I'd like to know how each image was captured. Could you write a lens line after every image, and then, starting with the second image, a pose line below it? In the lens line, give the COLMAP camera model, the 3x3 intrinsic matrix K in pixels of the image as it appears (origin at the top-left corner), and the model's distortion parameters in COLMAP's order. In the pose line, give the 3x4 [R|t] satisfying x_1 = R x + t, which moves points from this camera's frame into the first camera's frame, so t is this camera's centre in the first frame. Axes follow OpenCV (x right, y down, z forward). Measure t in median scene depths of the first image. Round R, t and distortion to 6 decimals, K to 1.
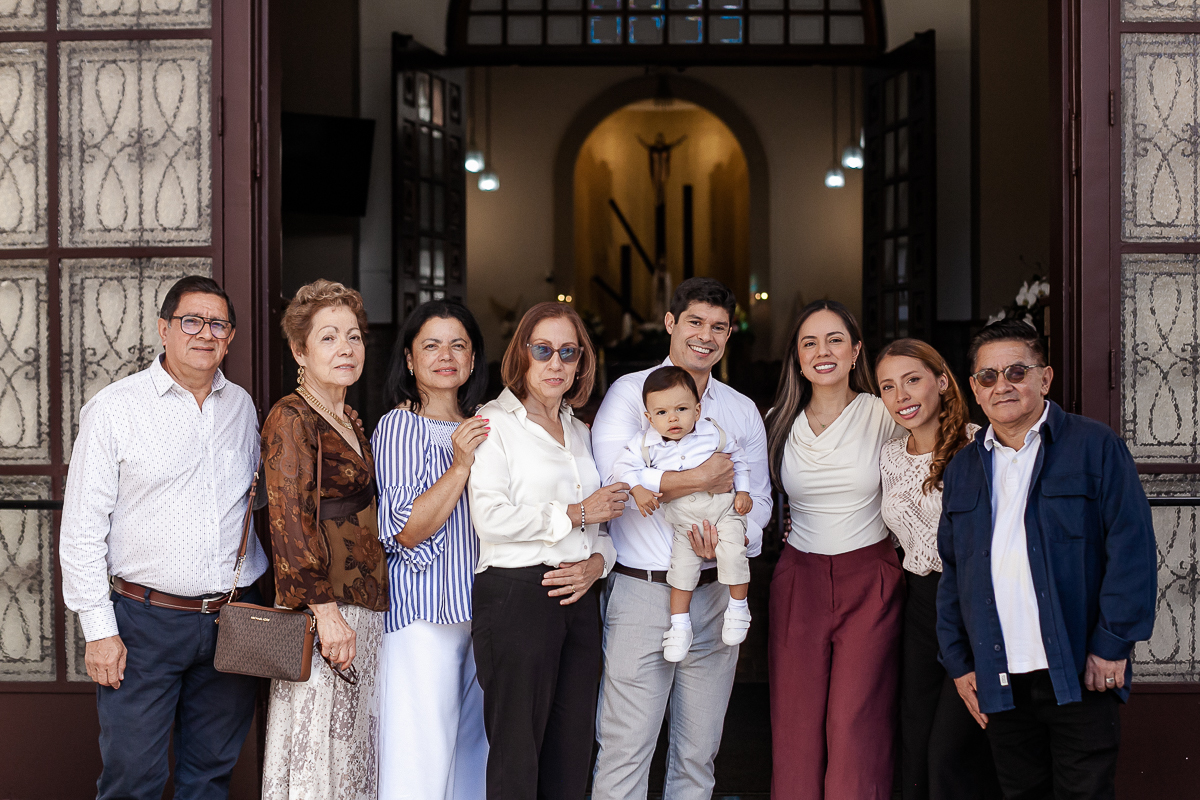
lens RADIAL K [[3980.7, 0, 600.0], [0, 3980.7, 400.0], [0, 0, 1]] dist [0.014244, 0.125903]
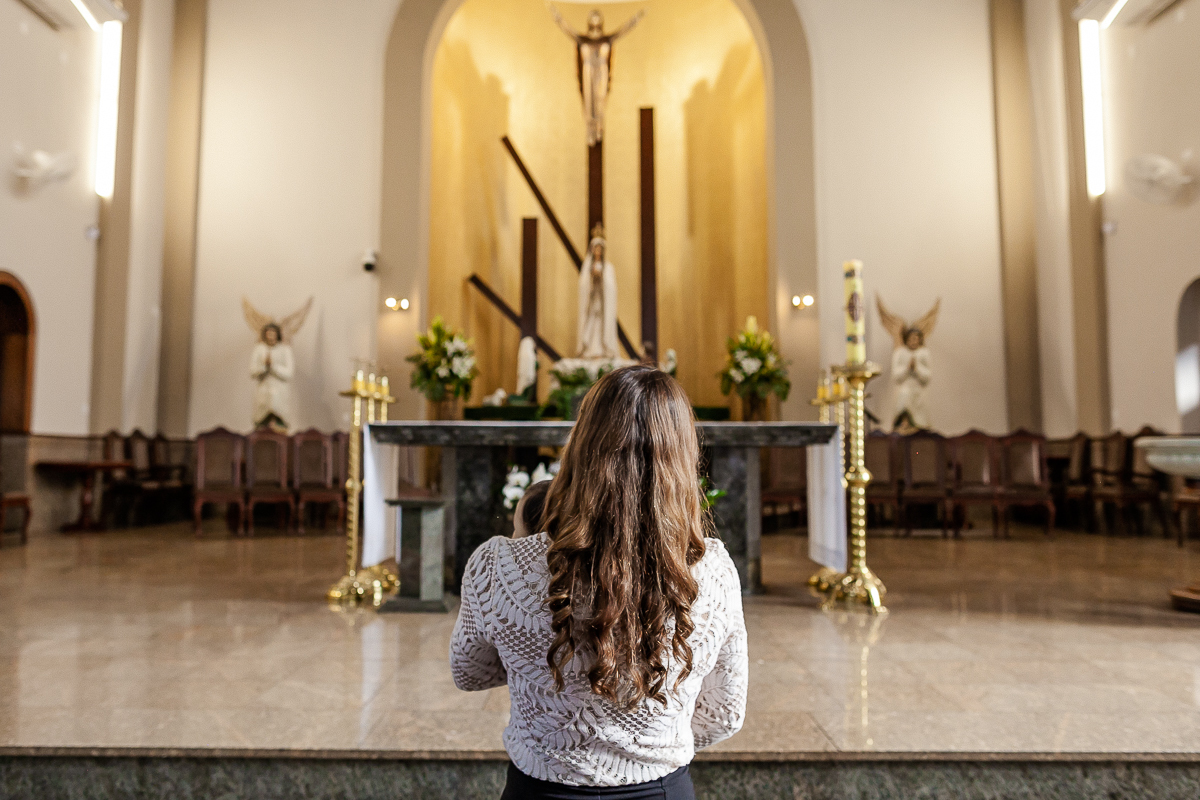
lens RADIAL K [[934.4, 0, 606.3], [0, 934.4, 398.8], [0, 0, 1]] dist [-0.048624, 0.001277]
pose [[0.999611, 0.005029, 0.027415, 0.013459], [-0.002926, 0.997086, -0.076235, -0.005386], [-0.027719, 0.076125, 0.996713, 0.883651]]
